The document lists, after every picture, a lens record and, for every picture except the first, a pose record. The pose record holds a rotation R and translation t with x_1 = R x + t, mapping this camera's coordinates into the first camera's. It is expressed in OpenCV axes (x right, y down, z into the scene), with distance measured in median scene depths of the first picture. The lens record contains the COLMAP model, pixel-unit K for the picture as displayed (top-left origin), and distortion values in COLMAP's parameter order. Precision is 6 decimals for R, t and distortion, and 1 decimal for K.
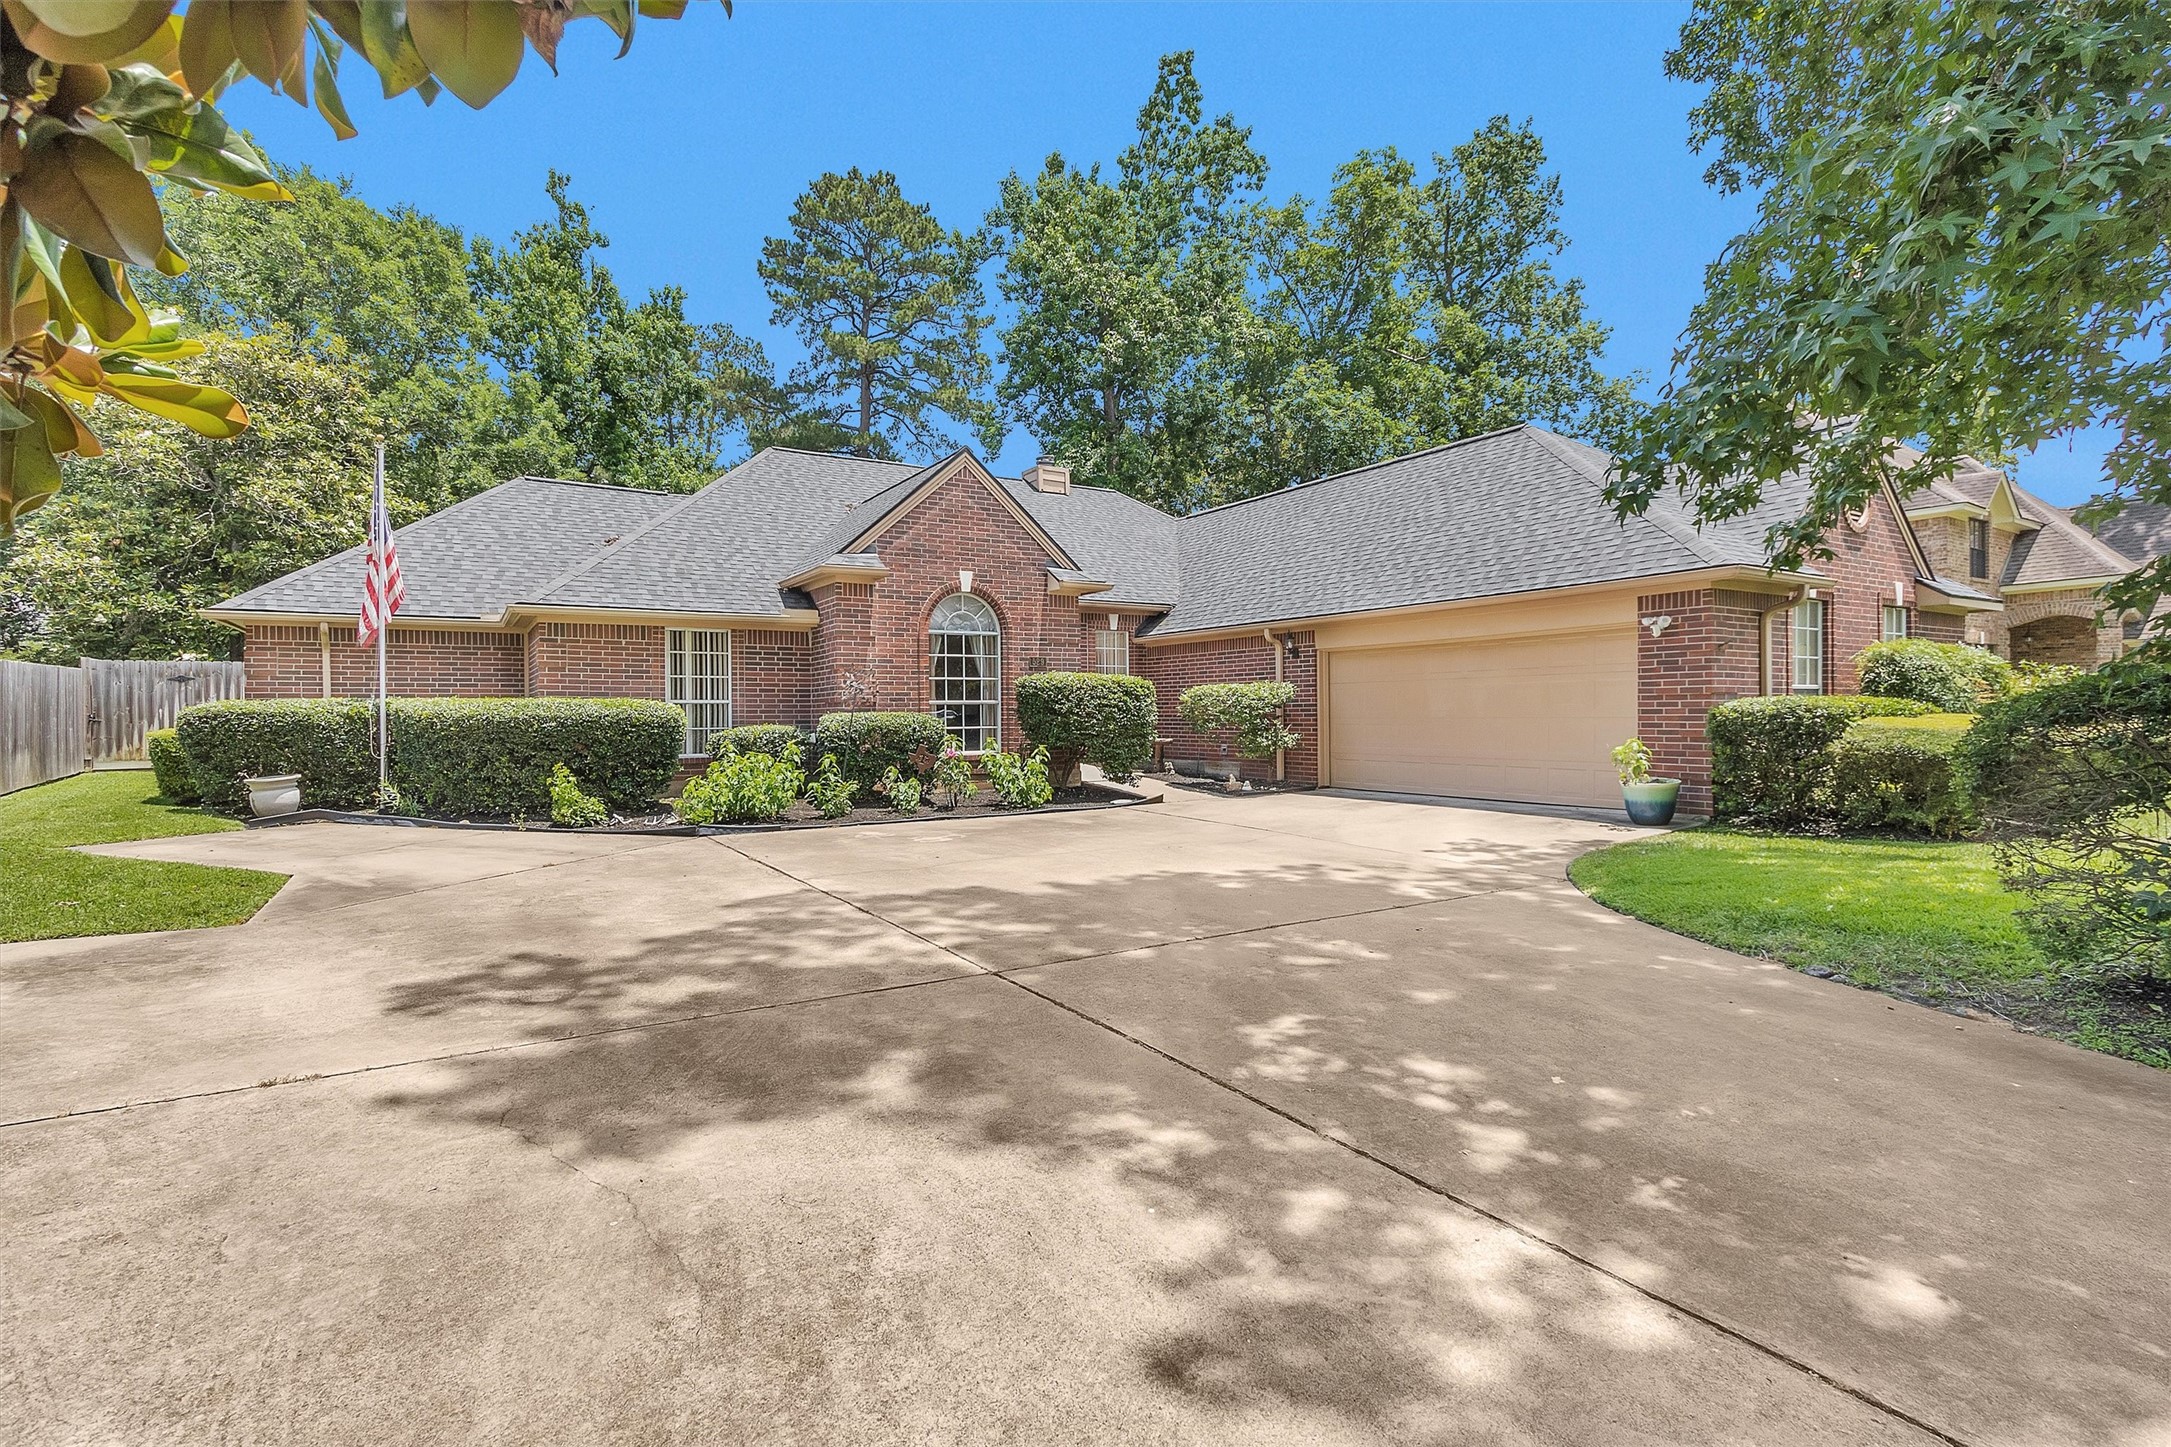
lens RADIAL K [[966.5, 0, 1086.0], [0, 966.5, 711.9], [0, 0, 1]] dist [-0.000729, 0.000412]
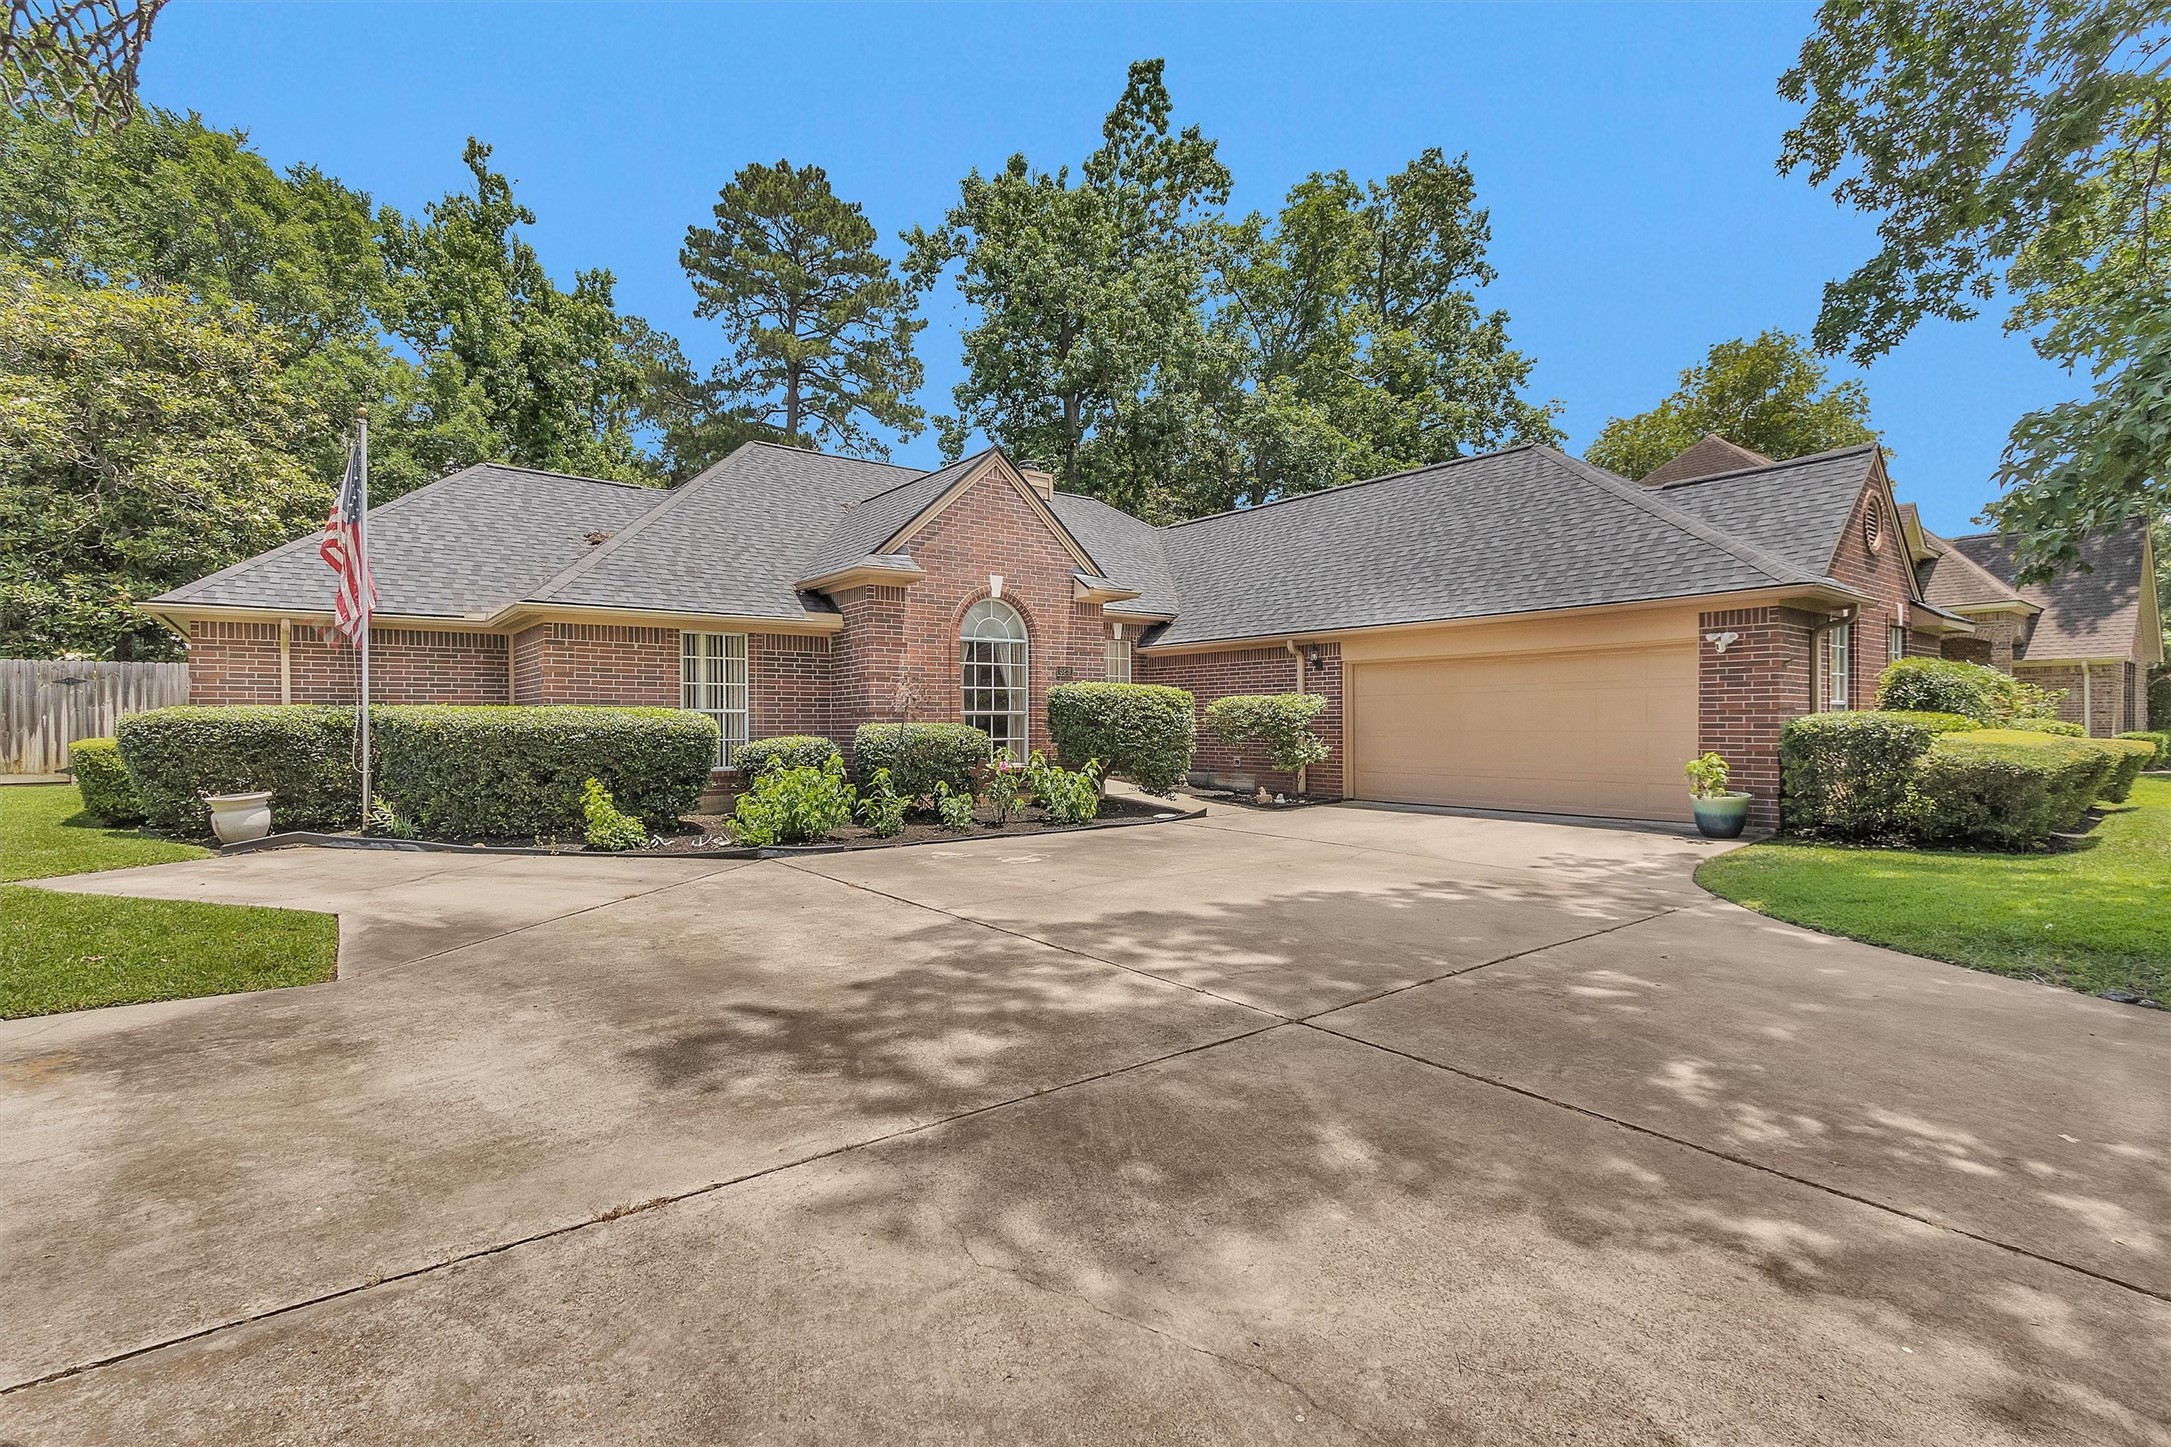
lens RADIAL K [[954.7, 0, 1084.6], [0, 954.7, 725.2], [0, 0, 1]] dist [-0.002449, 0.000139]
pose [[0.994570, 0.003871, 0.103994, -0.127595], [-0.004254, 0.999985, 0.003456, -0.001303], [-0.103979, -0.003880, 0.994572, 0.049600]]
